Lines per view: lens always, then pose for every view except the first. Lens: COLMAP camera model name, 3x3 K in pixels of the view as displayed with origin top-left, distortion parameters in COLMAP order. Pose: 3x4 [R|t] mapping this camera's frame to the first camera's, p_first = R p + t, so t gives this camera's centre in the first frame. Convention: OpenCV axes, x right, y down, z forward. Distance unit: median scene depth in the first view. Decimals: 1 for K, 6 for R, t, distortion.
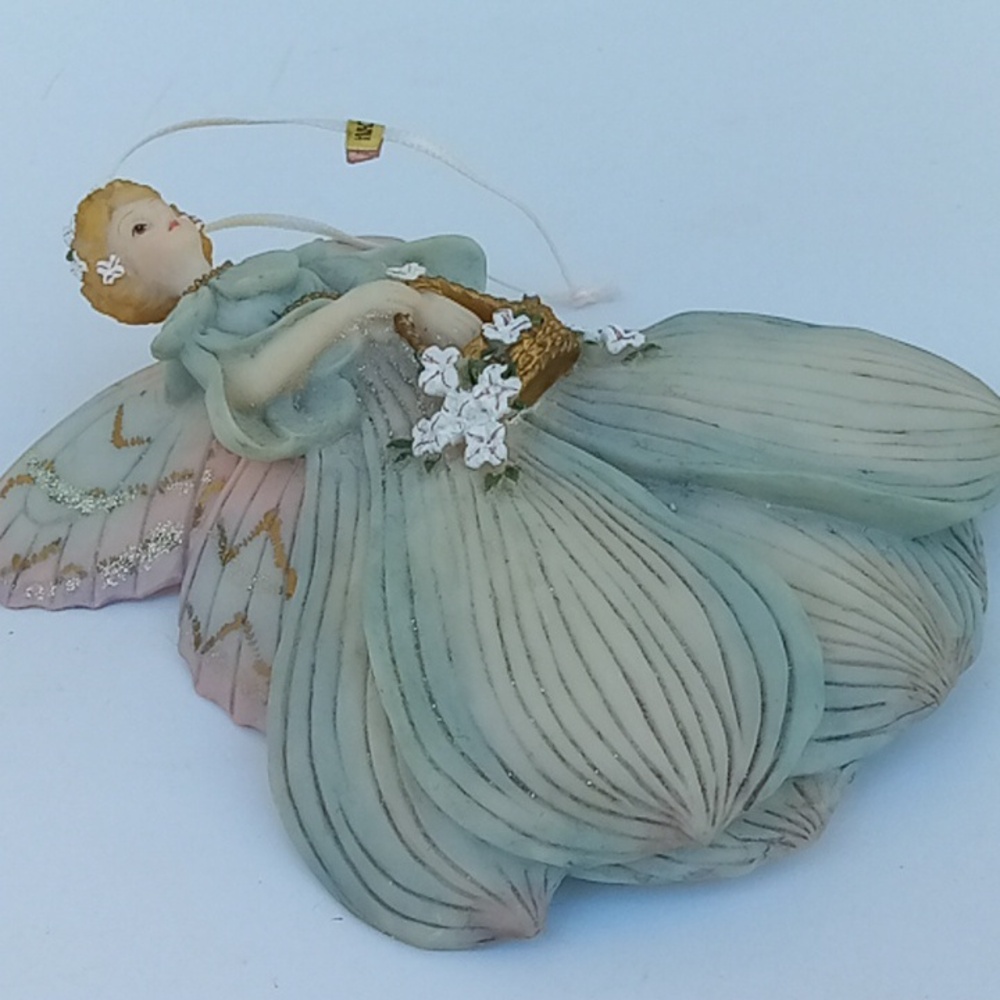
lens RADIAL K [[1567.5, 0, 475.2], [0, 1567.5, 541.3], [0, 0, 1]] dist [0.076211, 0.006616]
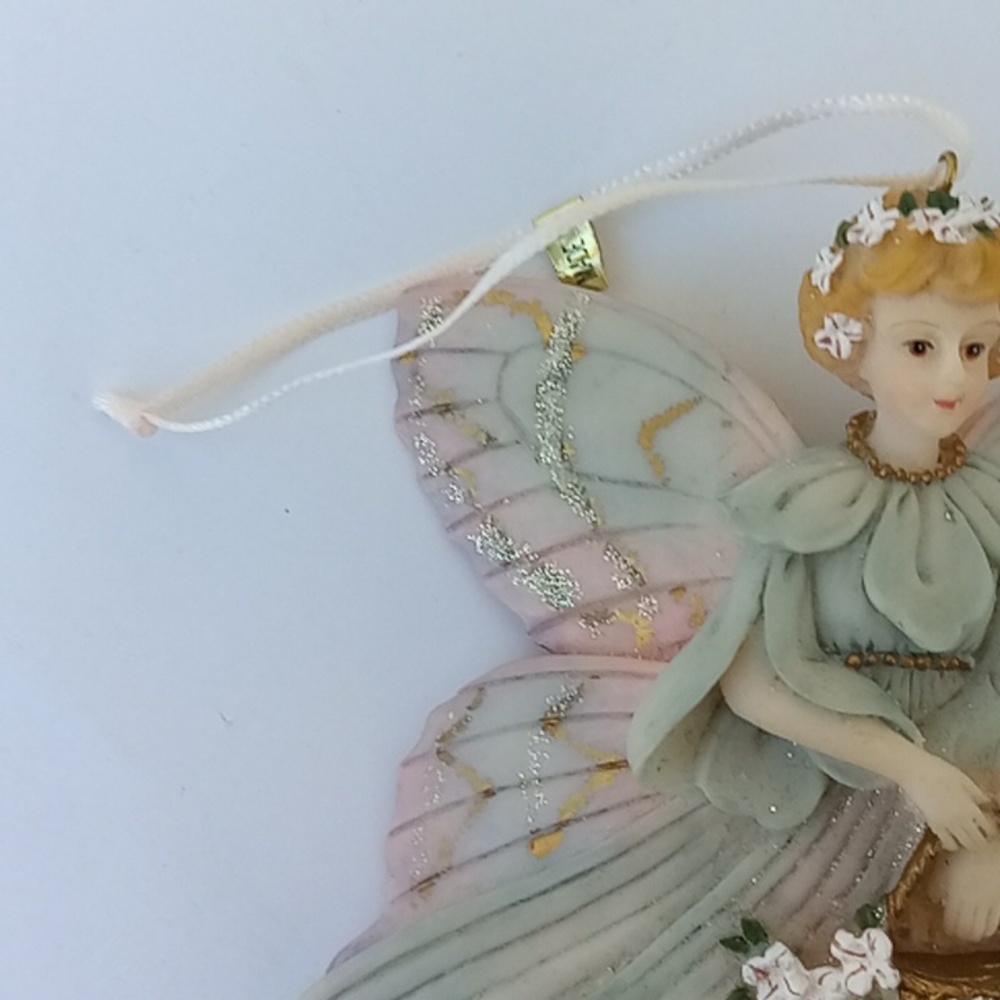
lens RADIAL K [[1582.9, 0, 492.9], [0, 1582.9, 539.3], [0, 0, 1]] dist [0.058065, 0.031293]
pose [[0.562622, 0.804481, 0.190438, -0.407500], [-0.661217, 0.299620, 0.687765, -0.550403], [0.496235, -0.512872, 0.700509, 0.505639]]
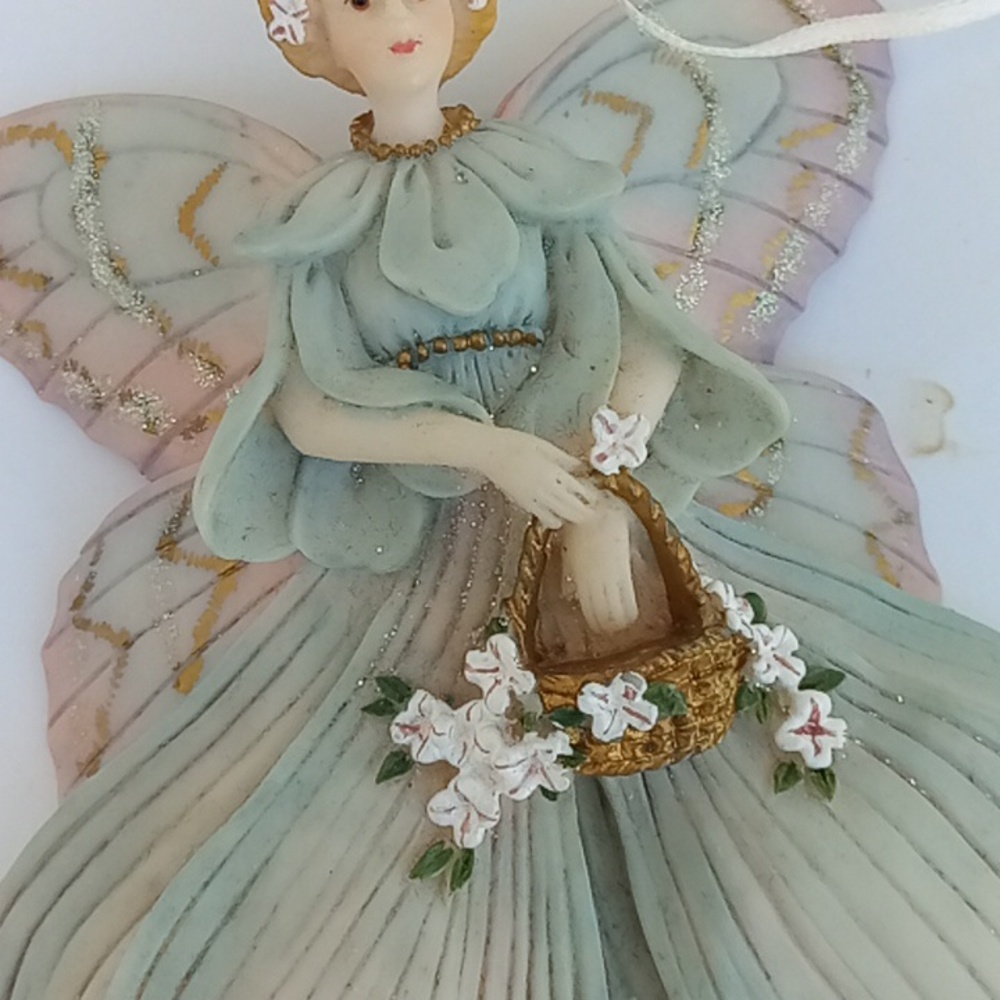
lens RADIAL K [[1582.9, 0, 492.9], [0, 1582.9, 539.3], [0, 0, 1]] dist [0.058065, 0.031293]
pose [[0.758578, 0.646642, 0.080089, -0.109909], [-0.517627, 0.523400, 0.676842, -0.569008], [0.395756, -0.554893, 0.731759, 0.557901]]
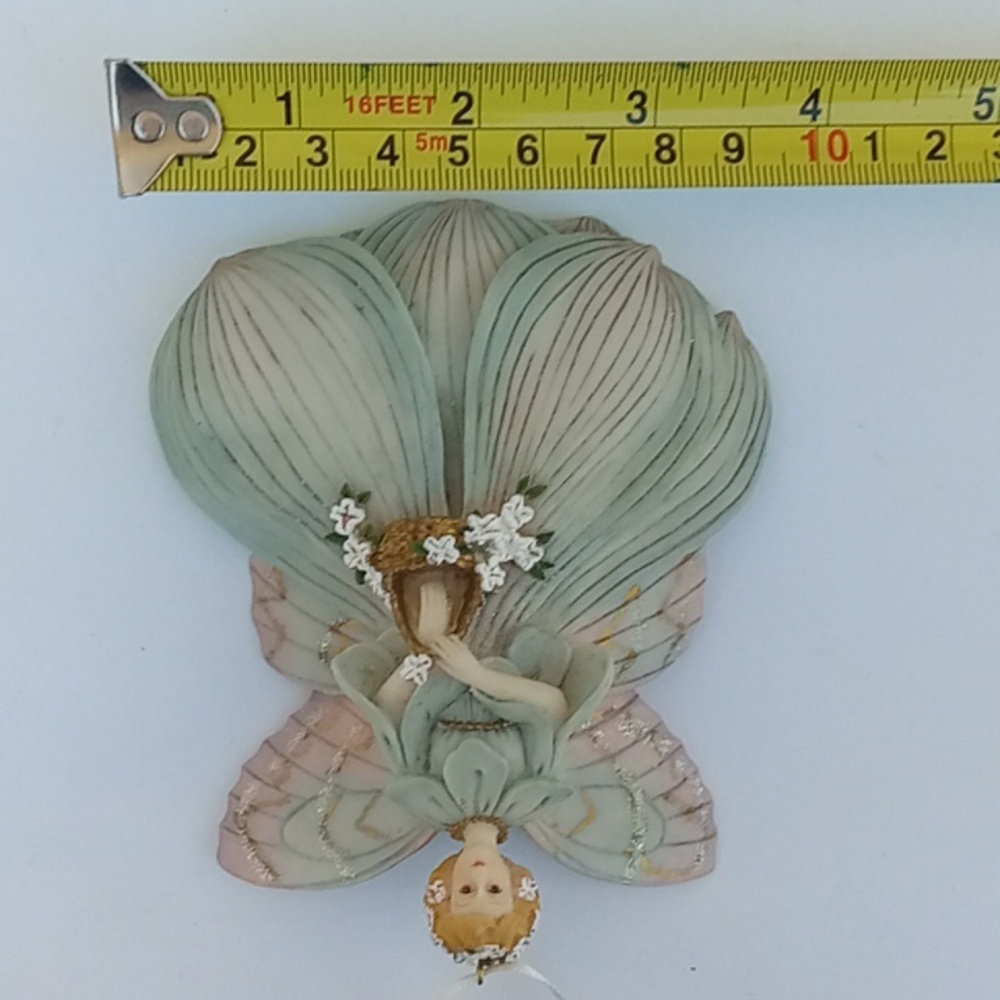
lens RADIAL K [[1582.9, 0, 492.9], [0, 1582.9, 539.3], [0, 0, 1]] dist [0.058065, 0.031293]
pose [[-0.627403, -0.777406, 0.044777, -0.061817], [0.549449, -0.401218, 0.732892, -1.117173], [-0.551789, 0.484421, 0.678870, 0.035284]]
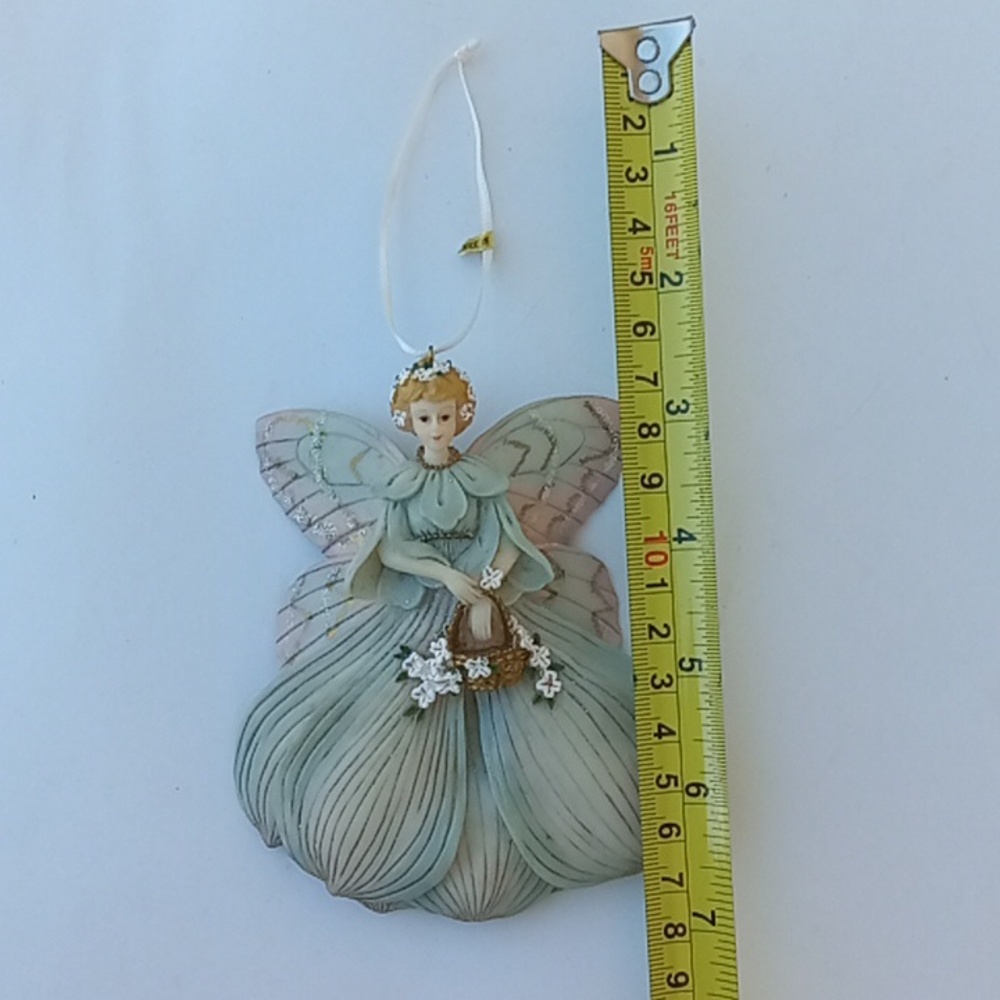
lens RADIAL K [[1582.9, 0, 492.9], [0, 1582.9, 539.3], [0, 0, 1]] dist [0.058065, 0.031293]
pose [[0.668068, 0.738359, 0.092255, -0.252235], [-0.554885, 0.411737, 0.722894, -1.562228], [0.495771, -0.534133, 0.684773, -0.192989]]
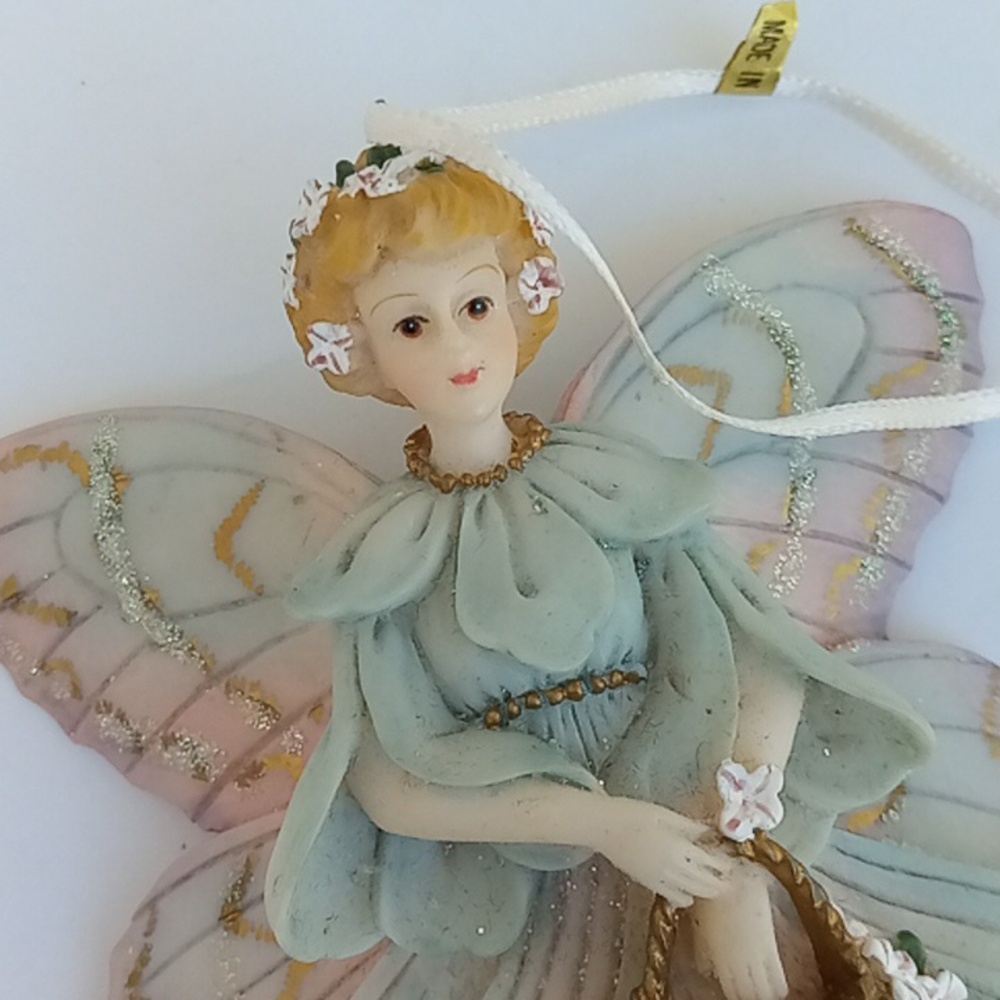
lens RADIAL K [[1582.9, 0, 492.9], [0, 1582.9, 539.3], [0, 0, 1]] dist [0.058065, 0.031293]
pose [[0.812685, 0.578967, 0.065883, -0.208775], [-0.470121, 0.584662, 0.661178, -0.562724], [0.344281, -0.568303, 0.747330, 0.672379]]
